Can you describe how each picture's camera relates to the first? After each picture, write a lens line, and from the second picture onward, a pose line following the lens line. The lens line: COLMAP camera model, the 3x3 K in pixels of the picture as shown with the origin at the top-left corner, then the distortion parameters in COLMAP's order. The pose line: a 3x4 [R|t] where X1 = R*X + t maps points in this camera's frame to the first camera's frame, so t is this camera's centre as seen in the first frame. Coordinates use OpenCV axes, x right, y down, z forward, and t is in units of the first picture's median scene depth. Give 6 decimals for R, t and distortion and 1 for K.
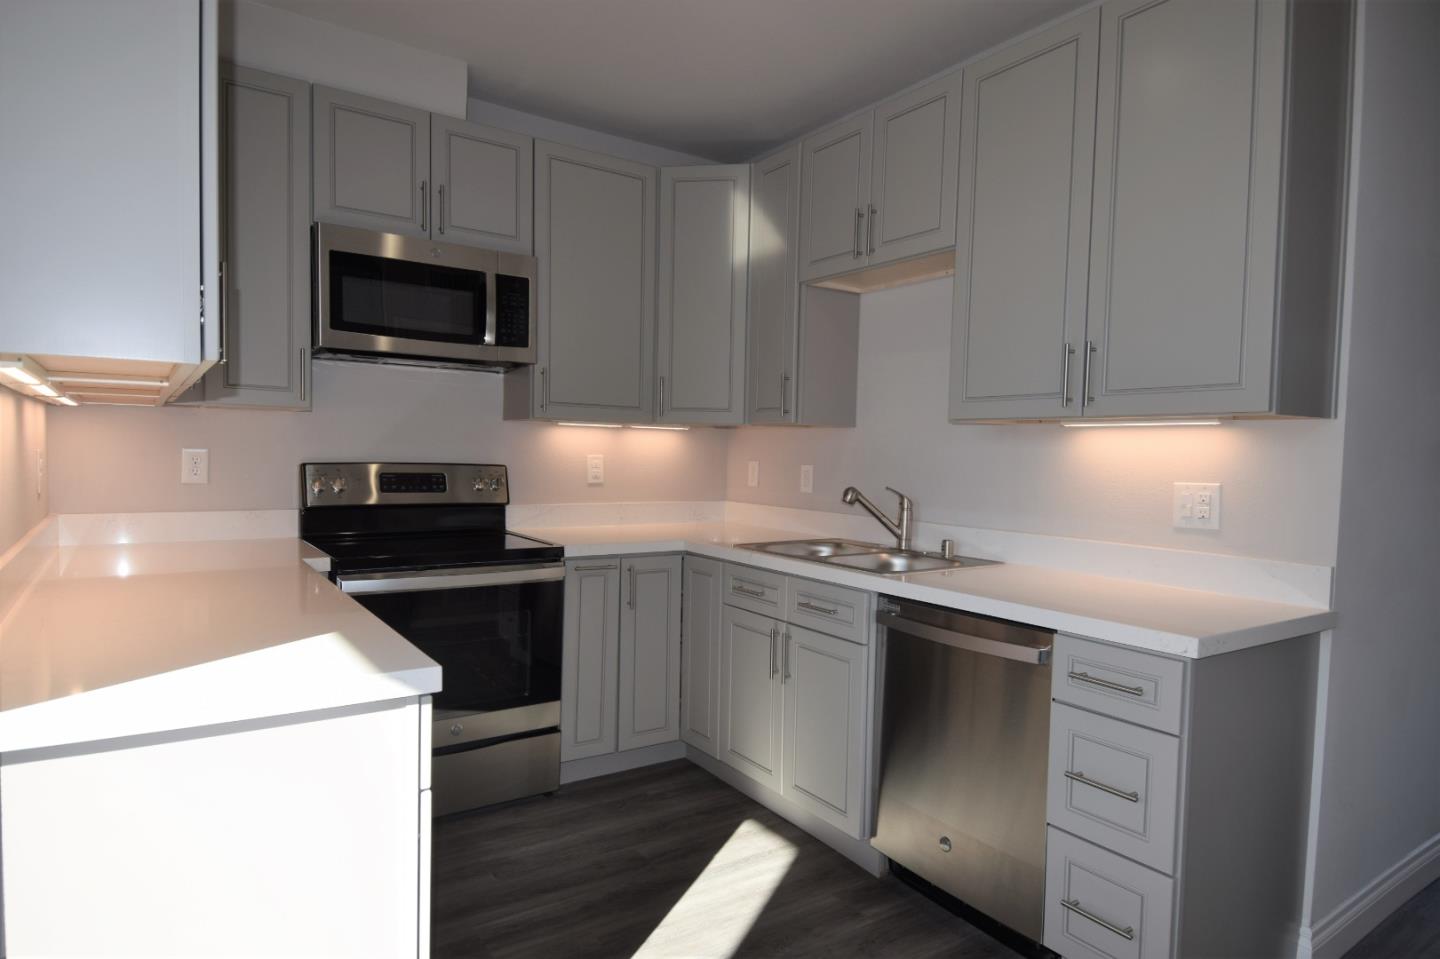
lens RADIAL K [[776.0, 0, 720.0], [0, 776.0, 479.5], [0, 0, 1]] dist [0.003723, -0.034999]
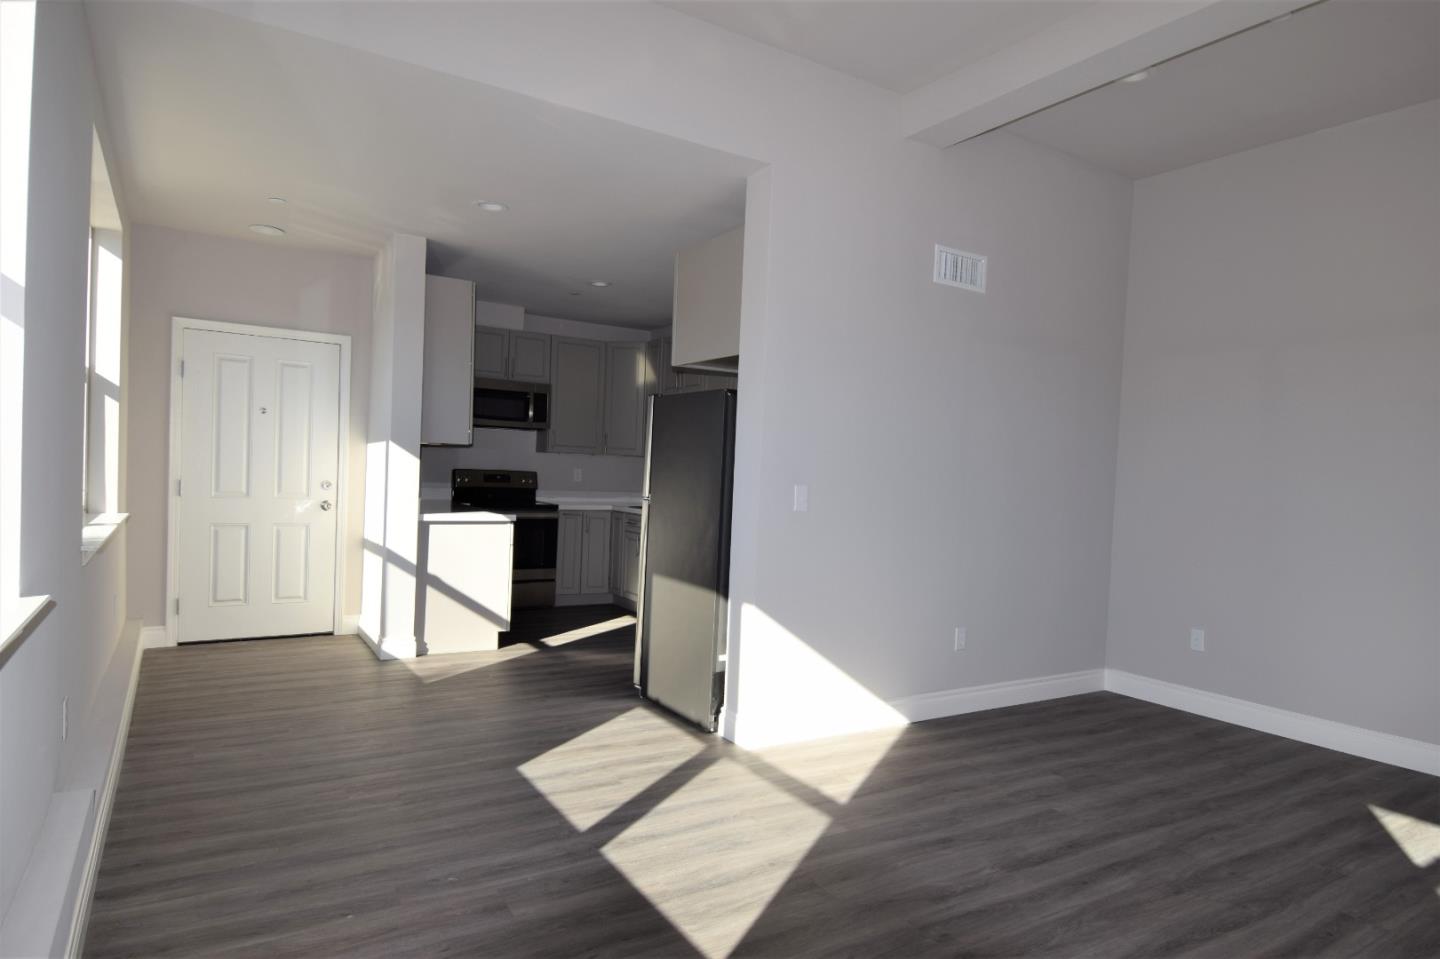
lens RADIAL K [[776.0, 0, 720.0], [0, 776.0, 479.5], [0, 0, 1]] dist [0.003723, -0.034999]
pose [[0.998874, 0.014777, -0.045086, 0.392275], [-0.016761, 0.998893, -0.043944, 0.100466], [0.044386, 0.044650, 0.998016, -1.338819]]
